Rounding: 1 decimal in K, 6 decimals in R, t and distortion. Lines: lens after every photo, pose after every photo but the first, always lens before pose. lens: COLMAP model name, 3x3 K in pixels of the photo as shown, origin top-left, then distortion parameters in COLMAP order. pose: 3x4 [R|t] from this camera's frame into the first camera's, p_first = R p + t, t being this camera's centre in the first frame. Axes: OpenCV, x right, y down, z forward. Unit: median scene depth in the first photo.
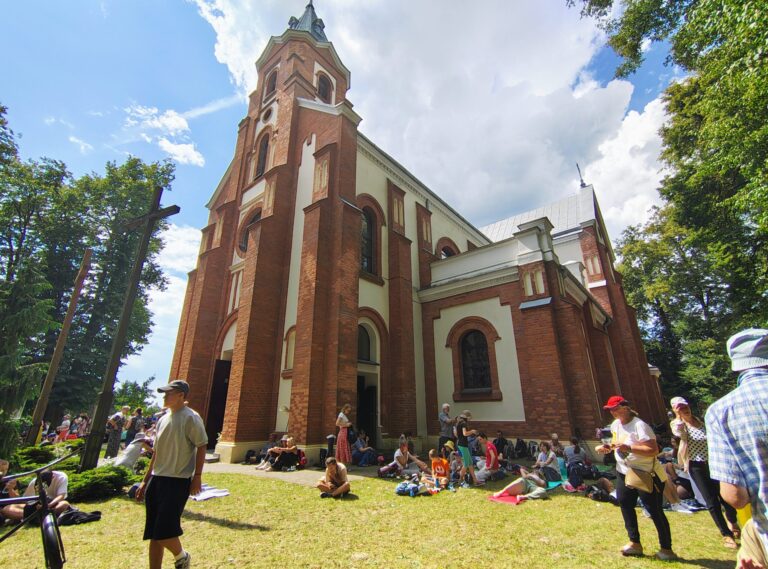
lens RADIAL K [[370.3, 0, 385.5], [0, 370.3, 286.0], [0, 0, 1]] dist [0.002370, 0.016694]
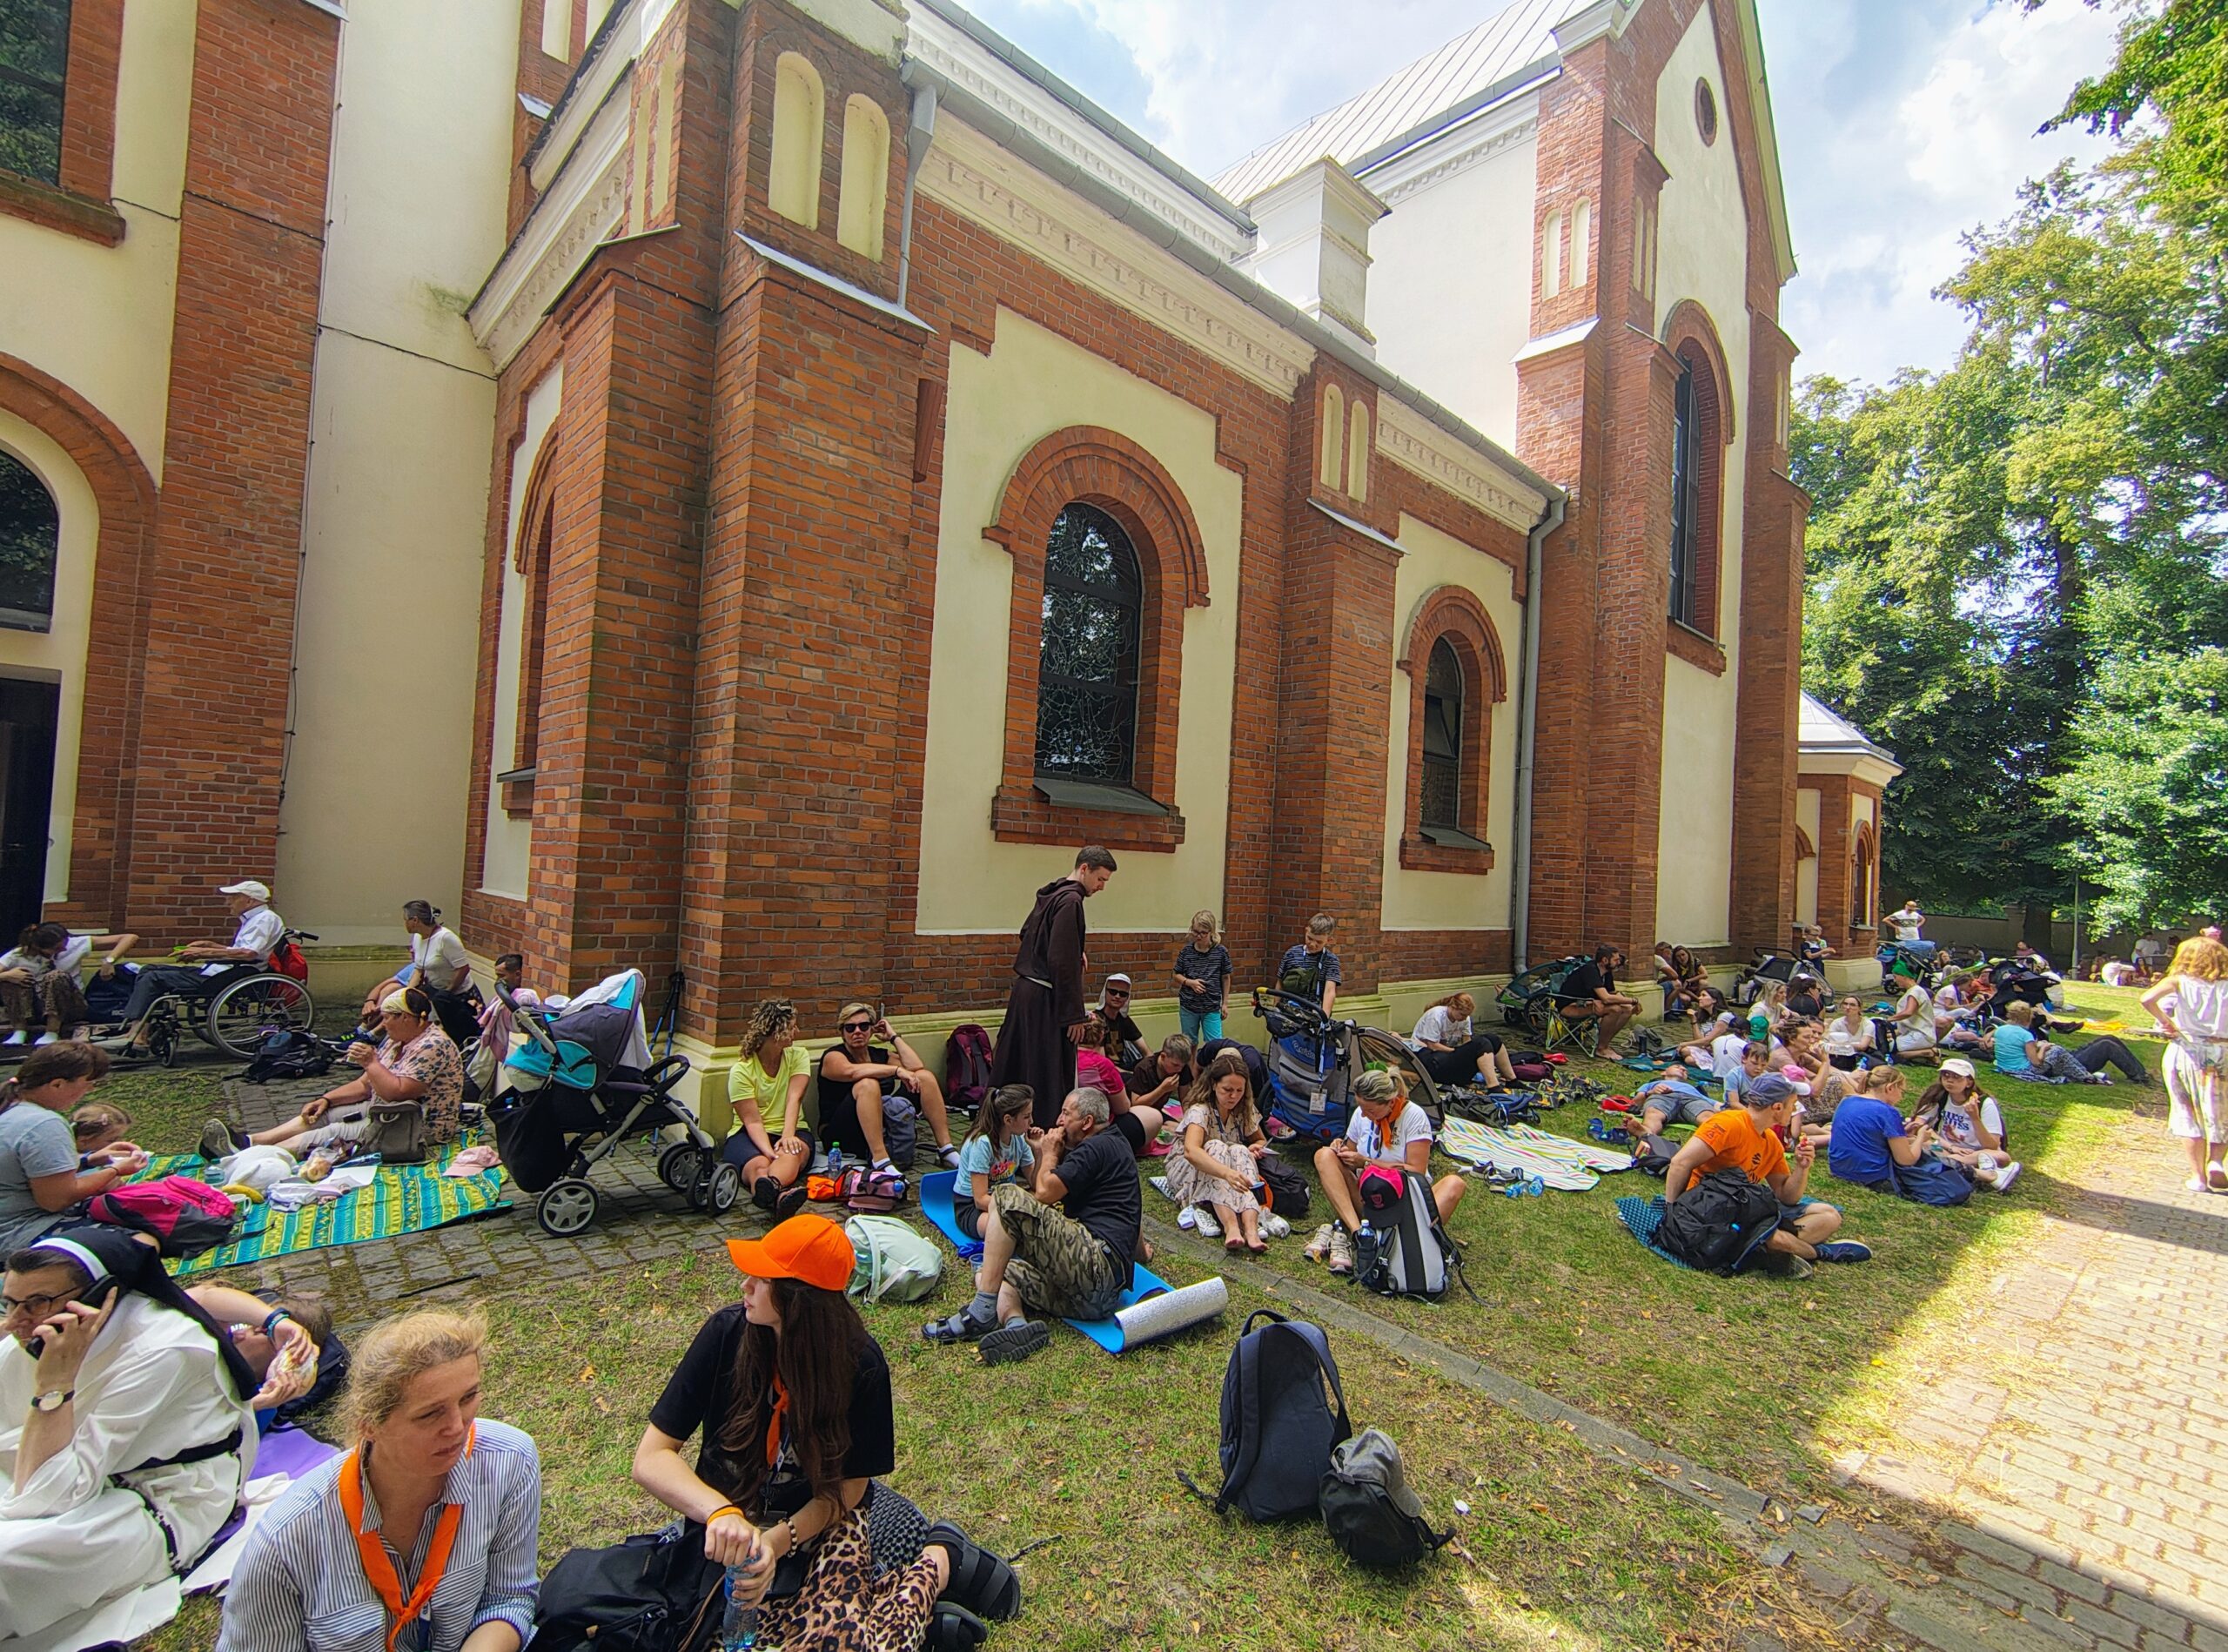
lens RADIAL K [[1074.2, 0, 1118.3], [0, 1074.2, 830.2], [0, 0, 1]] dist [0.002370, 0.016694]
pose [[0.990291, 0.058065, -0.126305, 0.366842], [-0.016813, 0.951945, 0.305807, 0.065526], [0.137992, -0.300714, 0.943679, 0.267757]]
